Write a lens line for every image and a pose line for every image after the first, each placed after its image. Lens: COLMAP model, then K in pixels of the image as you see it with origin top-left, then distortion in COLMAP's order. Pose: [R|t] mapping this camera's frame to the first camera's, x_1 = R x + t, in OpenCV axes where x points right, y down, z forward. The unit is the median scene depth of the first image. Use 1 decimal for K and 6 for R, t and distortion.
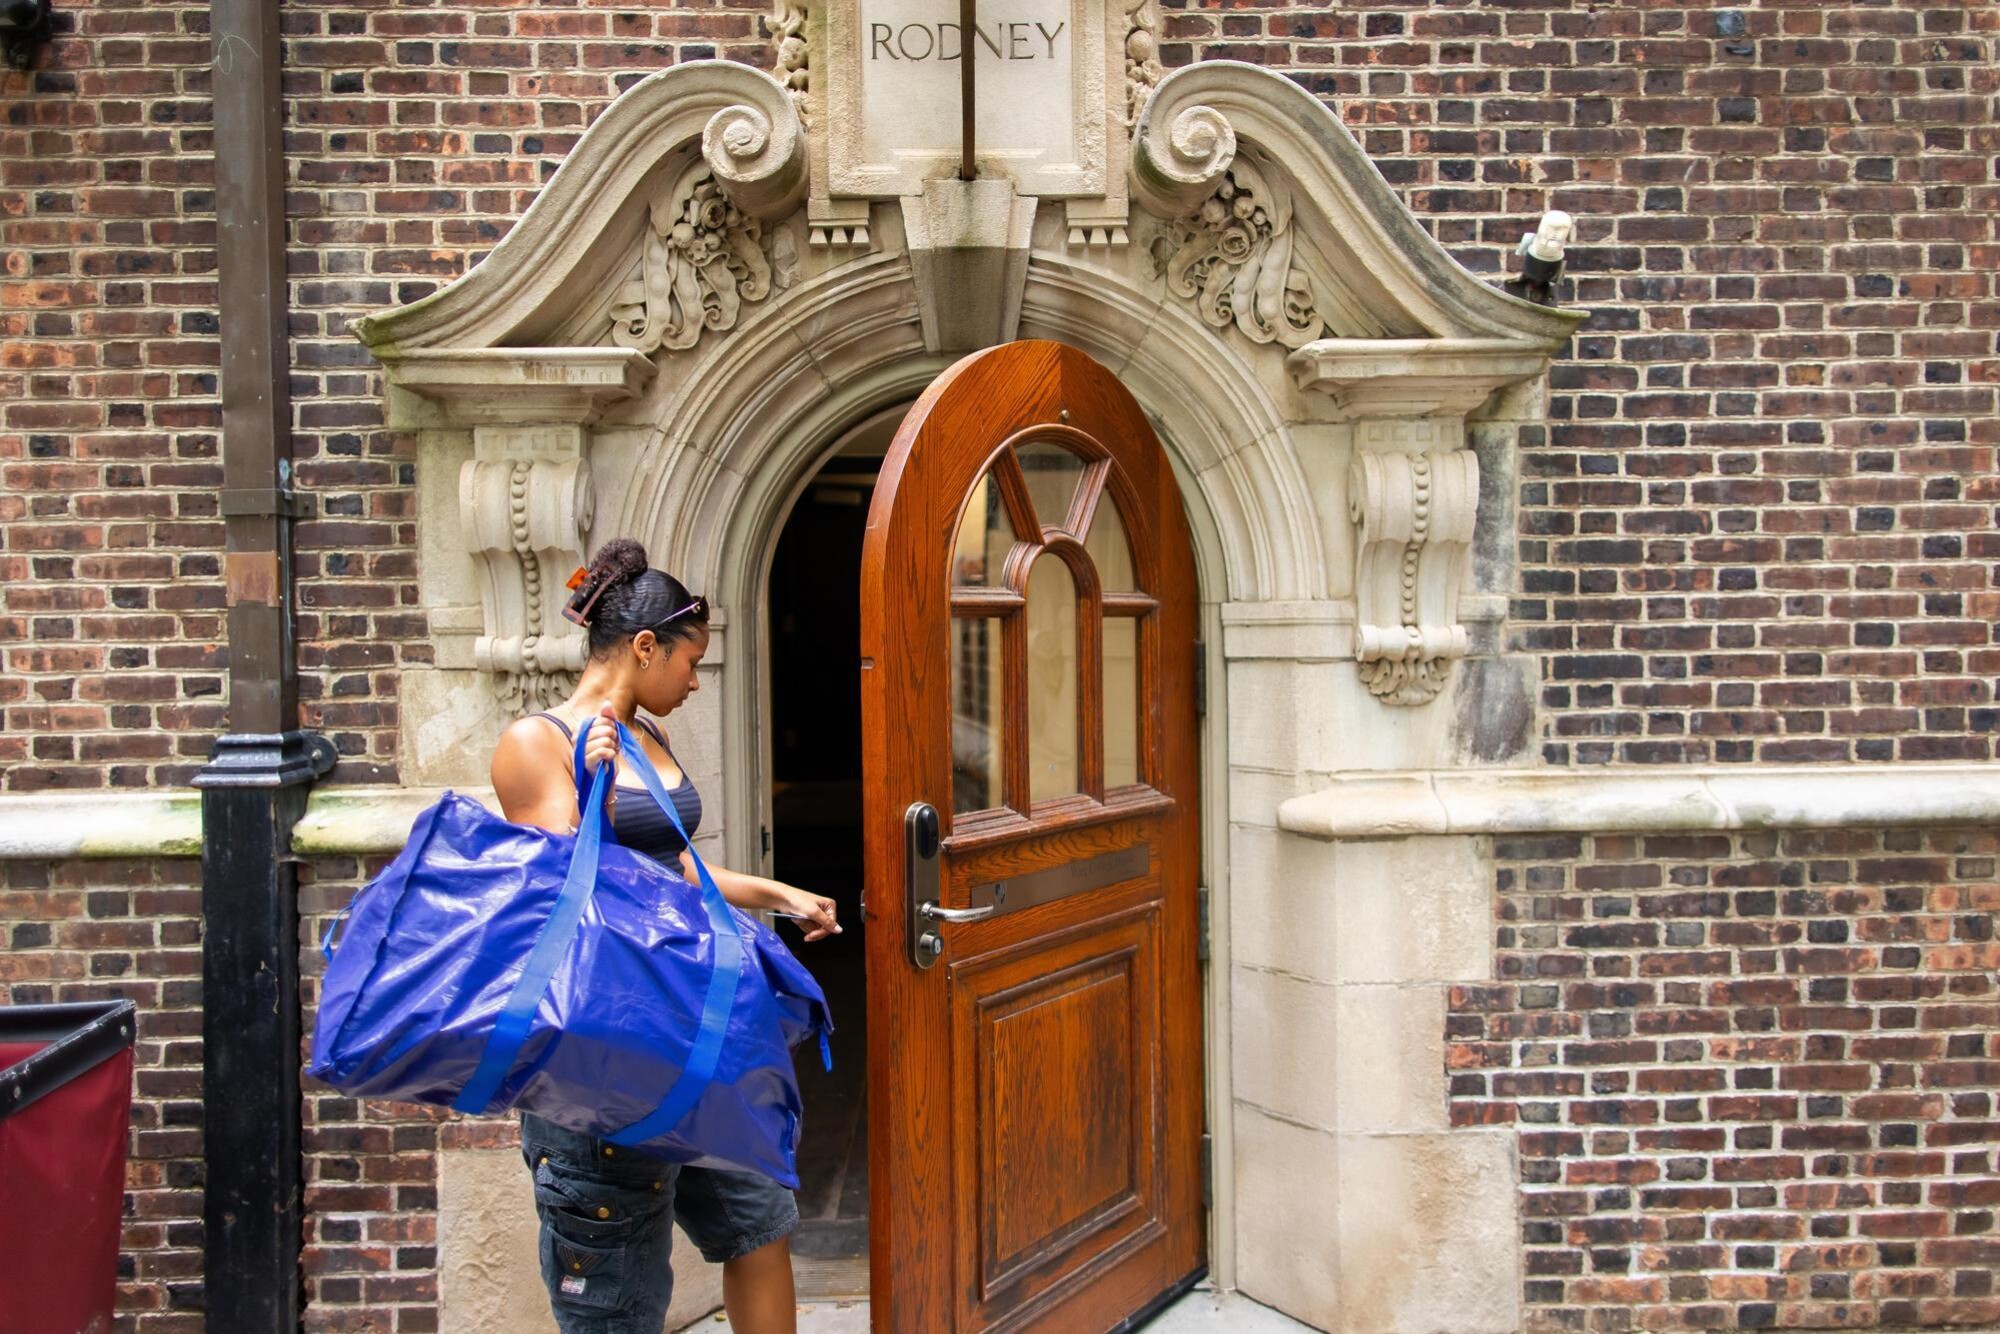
lens RADIAL K [[1313.7, 0, 1000.0], [0, 1313.7, 667.0], [0, 0, 1]] dist [0.006484, 0.001589]
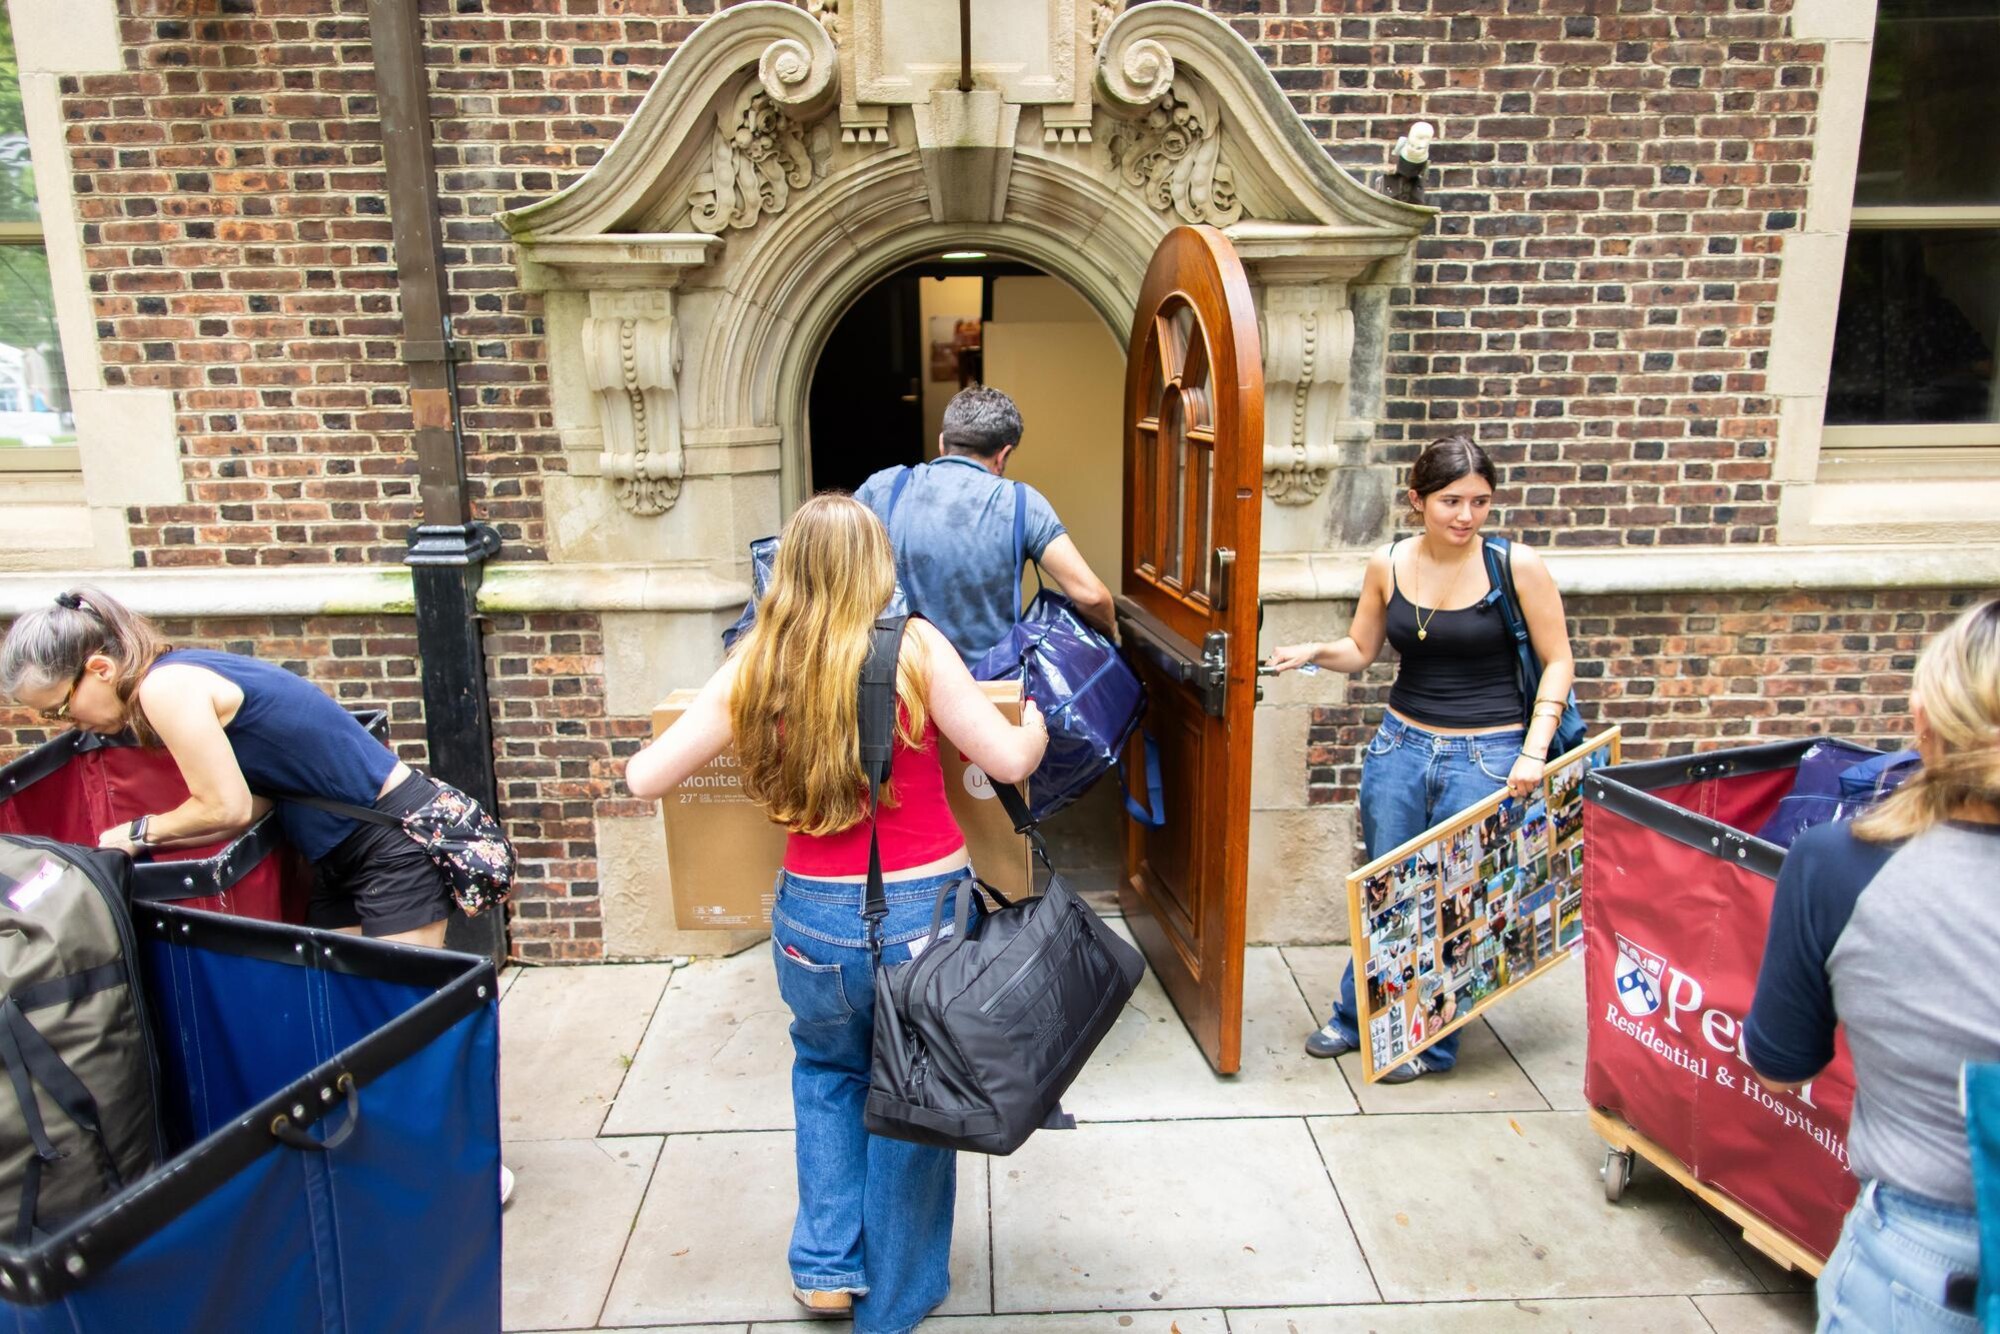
lens RADIAL K [[1313.7, 0, 1000.0], [0, 1313.7, 667.0], [0, 0, 1]] dist [0.006484, 0.001589]
pose [[0.999996, 0.002445, 0.001626, 0.008071], [-0.002732, 0.977738, 0.209813, -0.090571], [-0.001077, -0.209816, 0.977740, -0.351506]]
